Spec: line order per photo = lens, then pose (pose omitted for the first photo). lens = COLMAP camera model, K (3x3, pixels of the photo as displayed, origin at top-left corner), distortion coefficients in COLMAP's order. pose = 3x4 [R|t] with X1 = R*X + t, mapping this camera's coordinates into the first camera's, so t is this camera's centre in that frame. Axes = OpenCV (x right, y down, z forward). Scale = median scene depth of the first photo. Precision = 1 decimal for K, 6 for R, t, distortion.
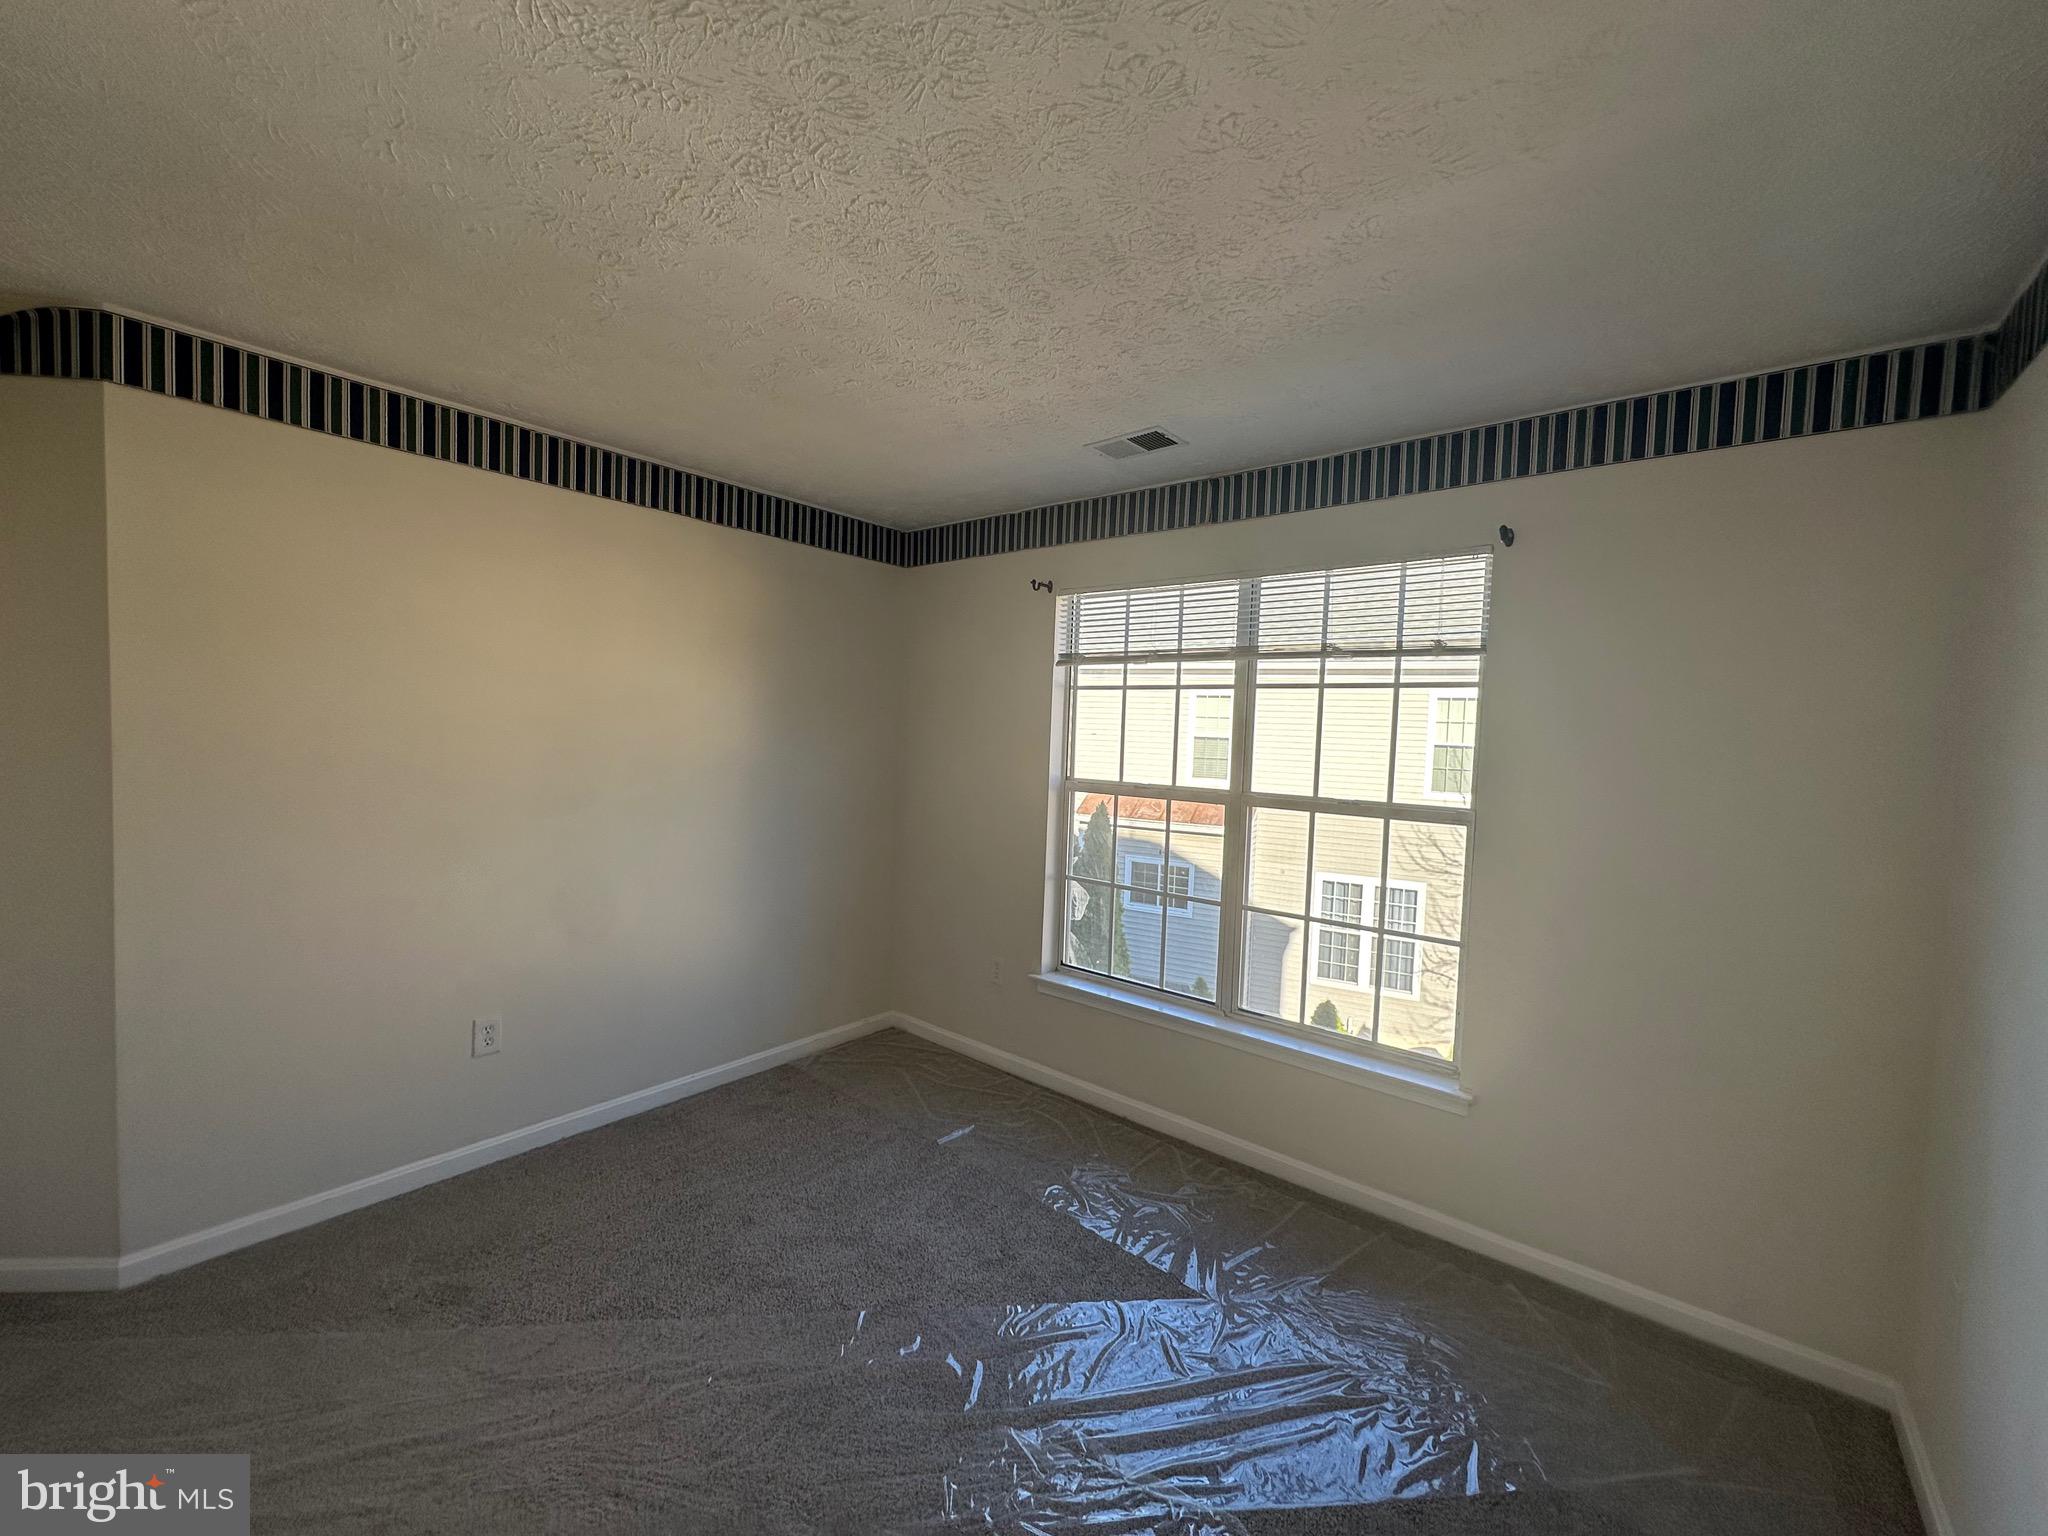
lens RADIAL K [[829.6, 0, 1024.0], [0, 829.6, 768.0], [0, 0, 1]] dist [0.001890, 0.000145]
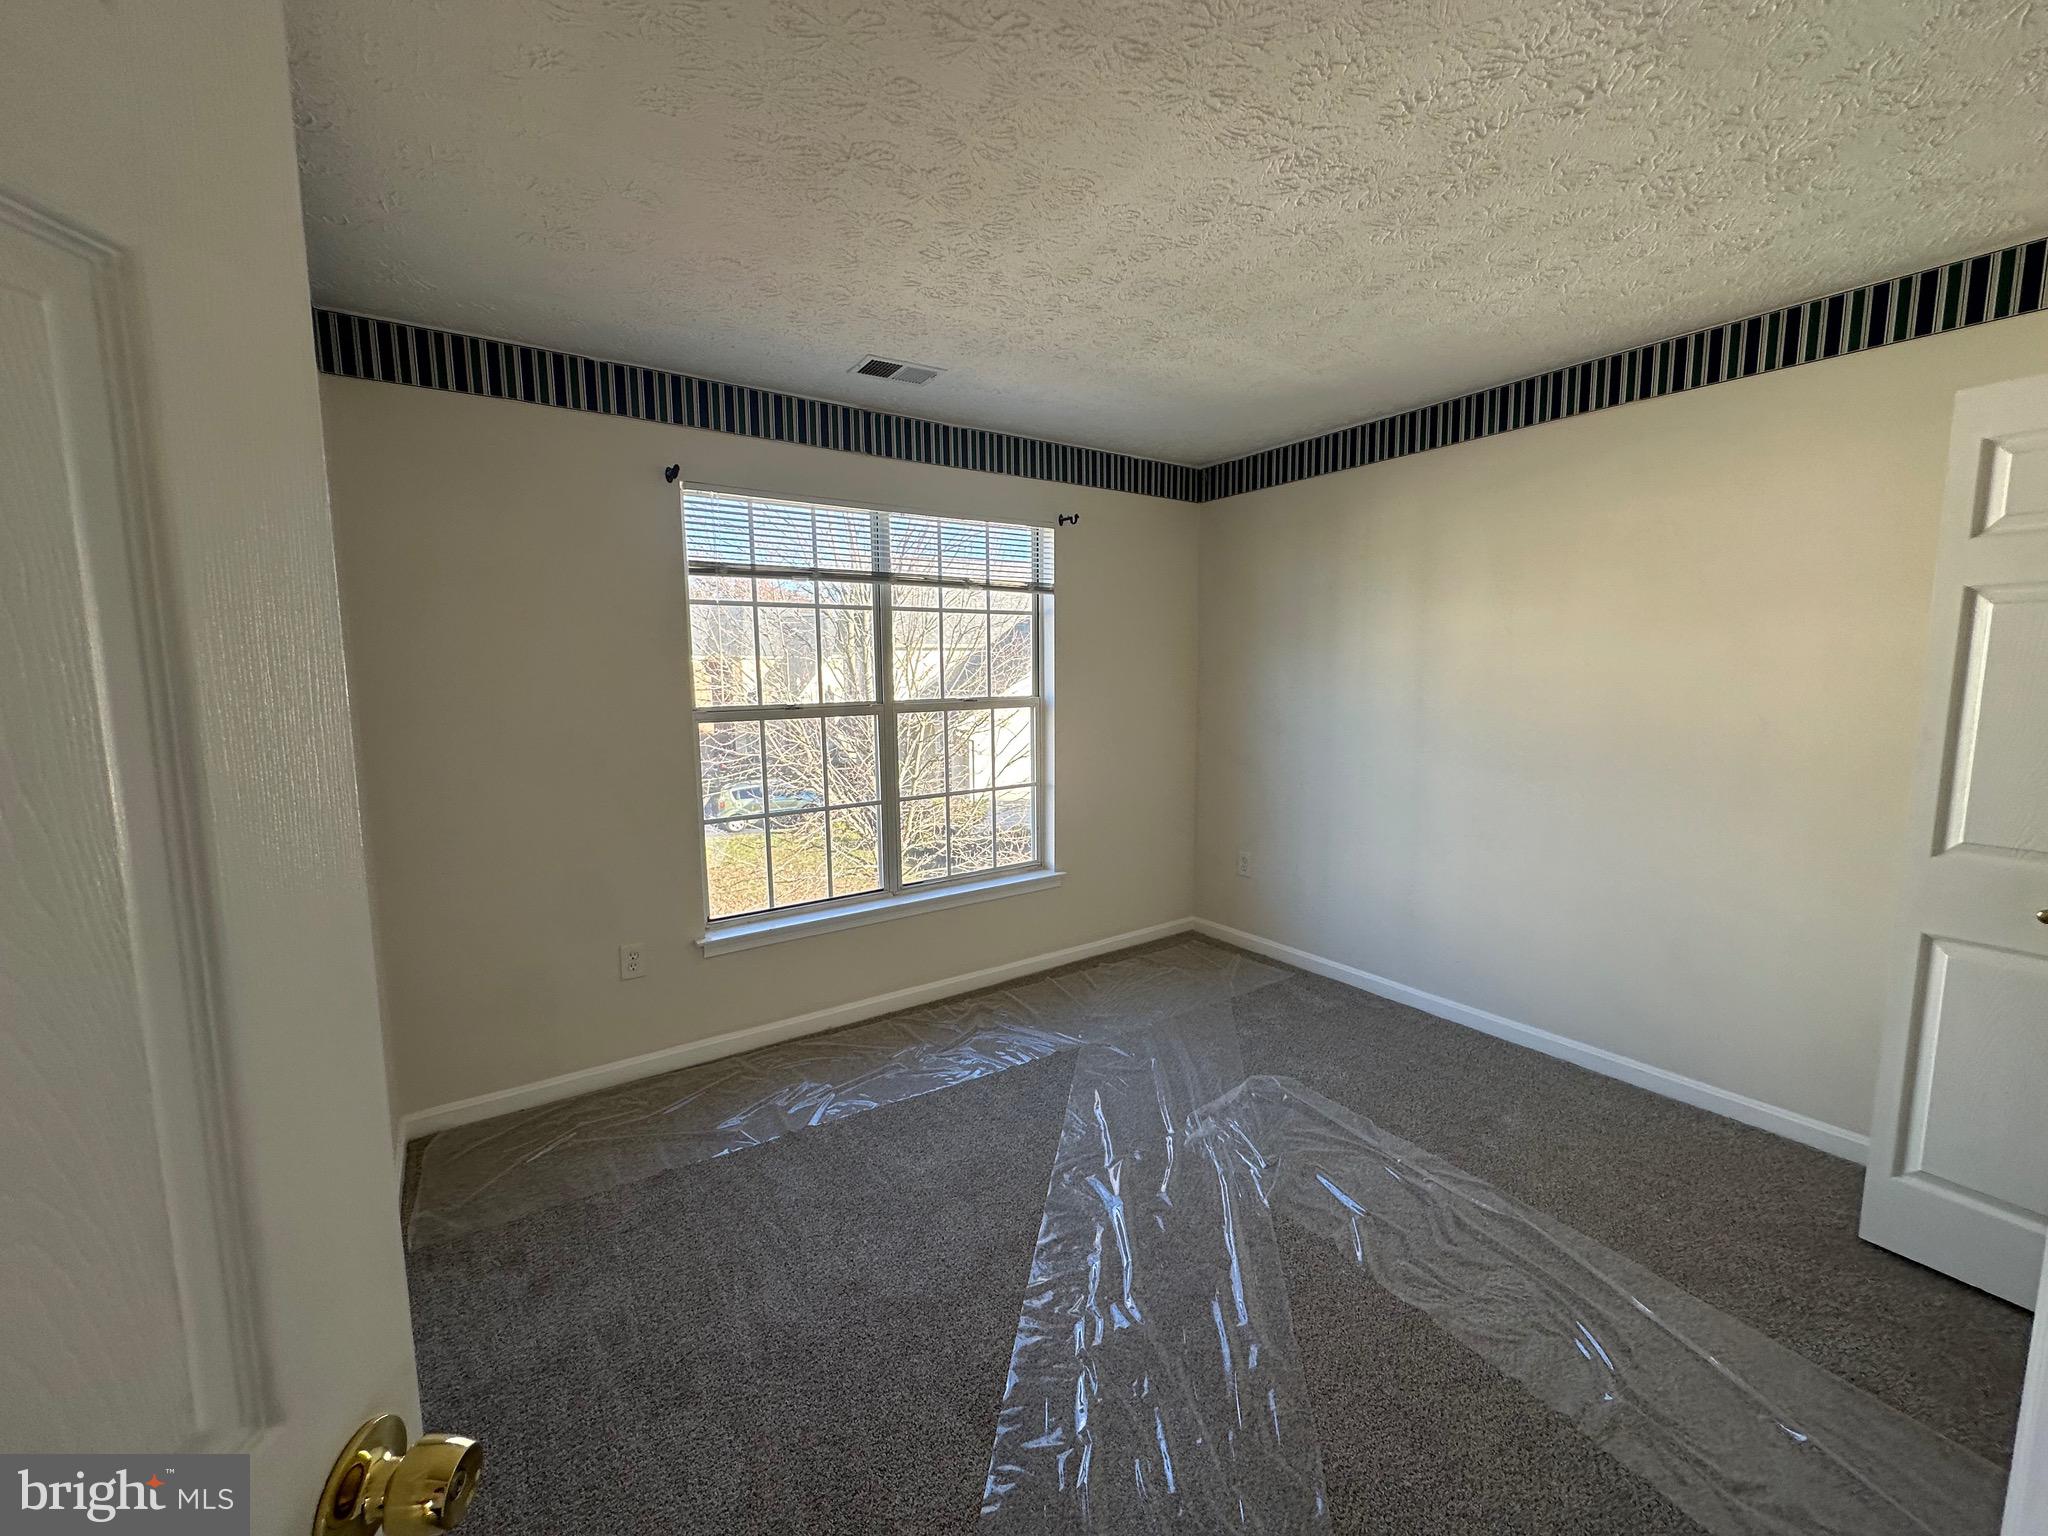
lens RADIAL K [[829.6, 0, 1024.0], [0, 829.6, 768.0], [0, 0, 1]] dist [0.001890, 0.000145]
pose [[0.263320, -0.159937, 0.951358, -0.787248], [0.062813, 0.986911, 0.148528, -0.038486], [-0.962661, 0.020647, 0.269920, 0.508568]]
